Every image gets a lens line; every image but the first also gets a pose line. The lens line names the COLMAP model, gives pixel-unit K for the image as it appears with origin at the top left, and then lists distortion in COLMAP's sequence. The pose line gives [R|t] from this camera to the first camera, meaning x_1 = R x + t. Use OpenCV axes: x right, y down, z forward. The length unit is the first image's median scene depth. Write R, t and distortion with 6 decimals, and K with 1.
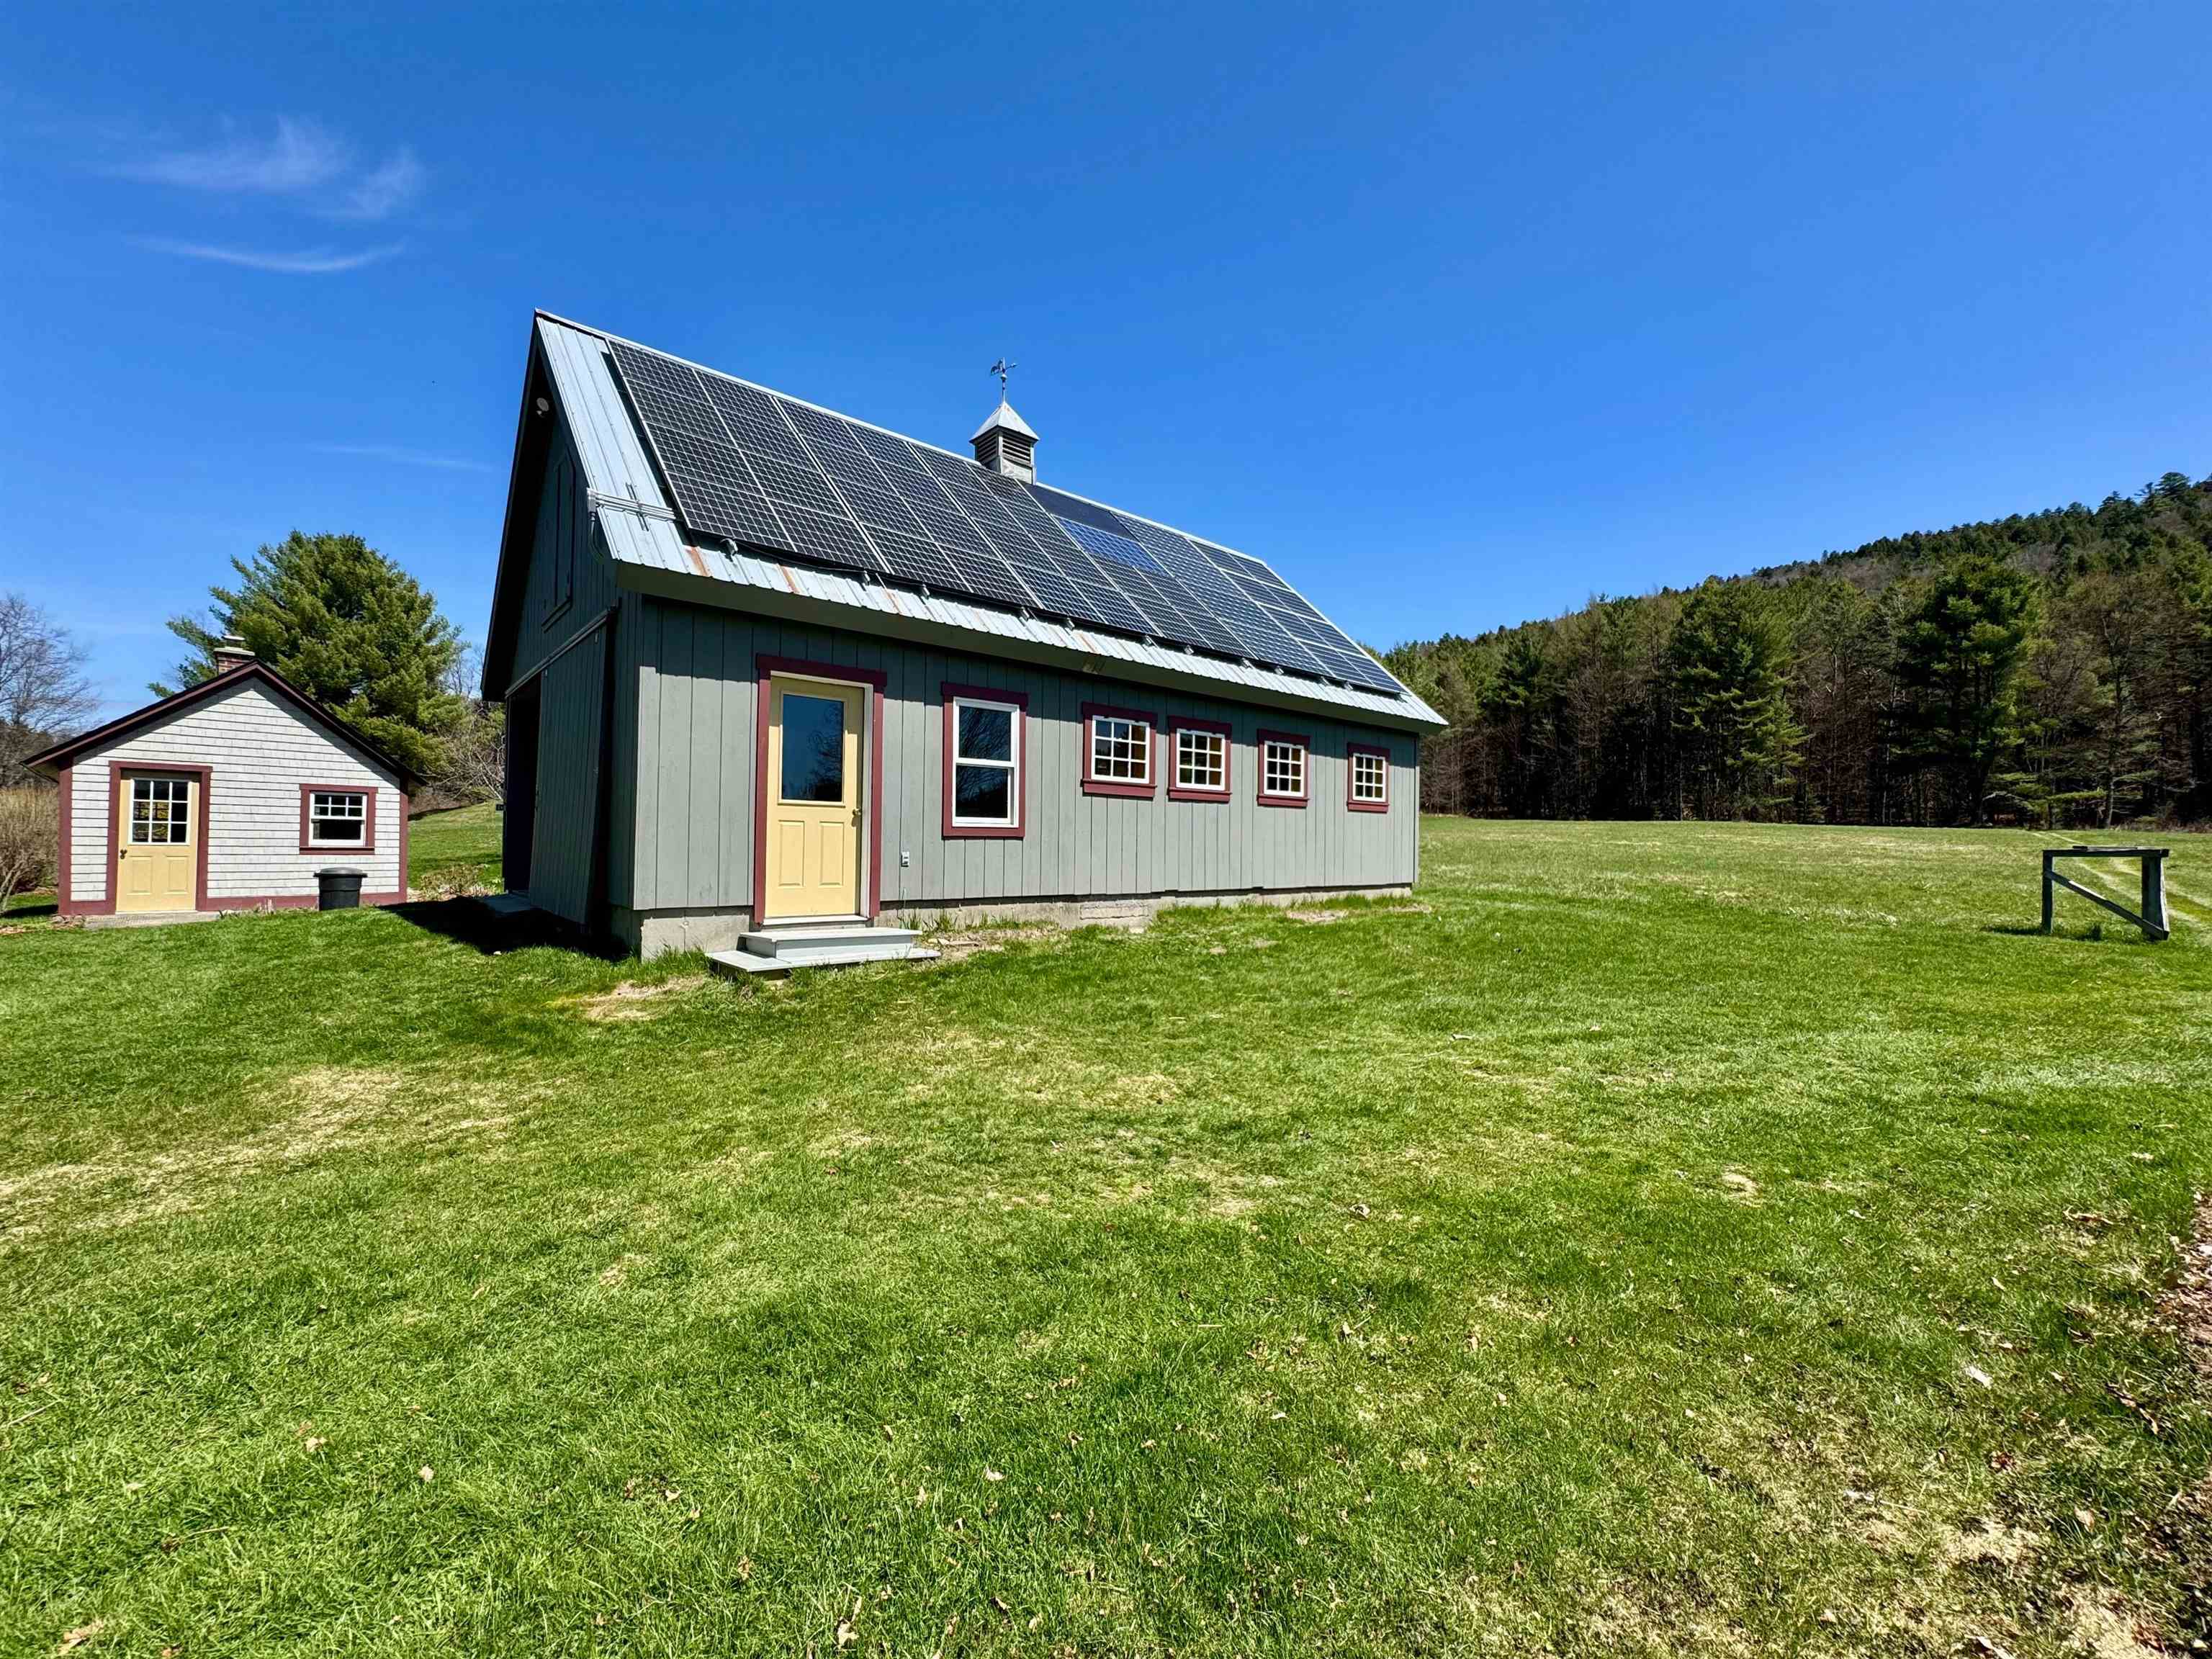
lens RADIAL K [[883.3, 0, 1112.8], [0, 883.3, 828.6], [0, 0, 1]] dist [0.001346, 0.000221]
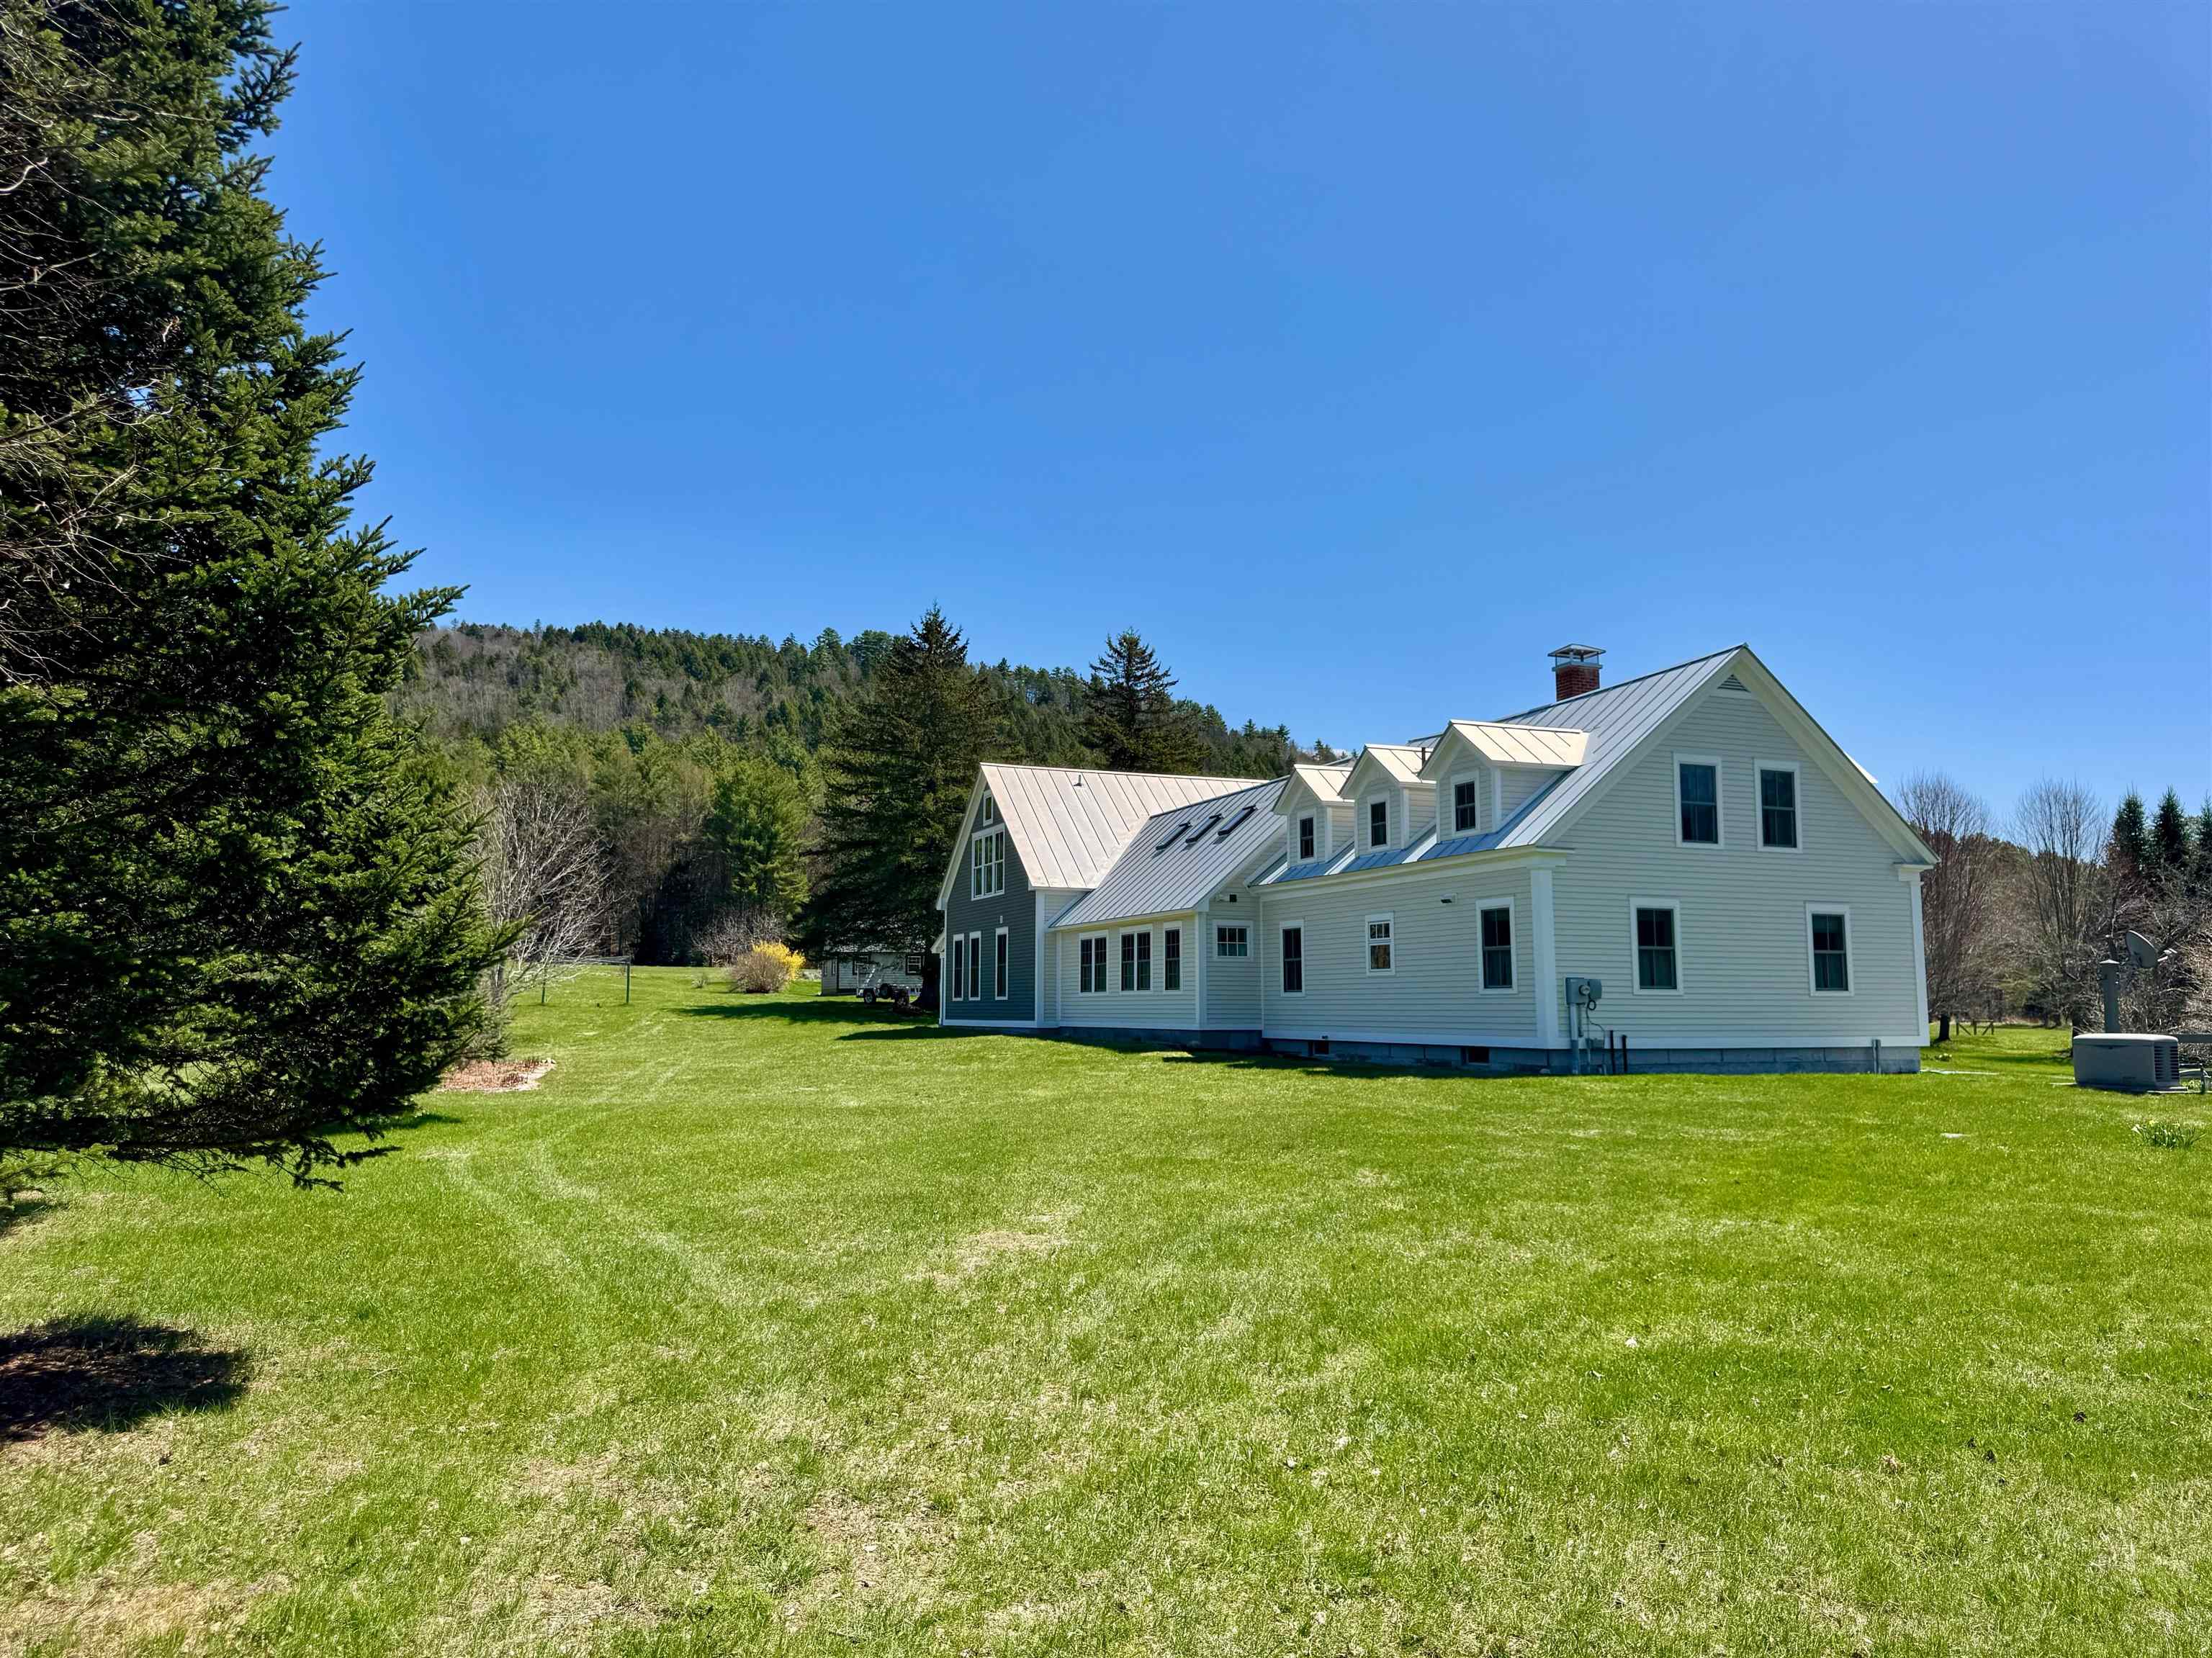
lens RADIAL K [[1560.6, 0, 1108.0], [0, 1560.6, 828.8], [0, 0, 1]] dist [-0.003969, -0.002920]
pose [[0.454172, 0.095422, 0.885789, -8.101749], [-0.011849, 0.994807, -0.101090, 0.047023], [-0.890835, 0.035417, 0.452944, -3.004534]]
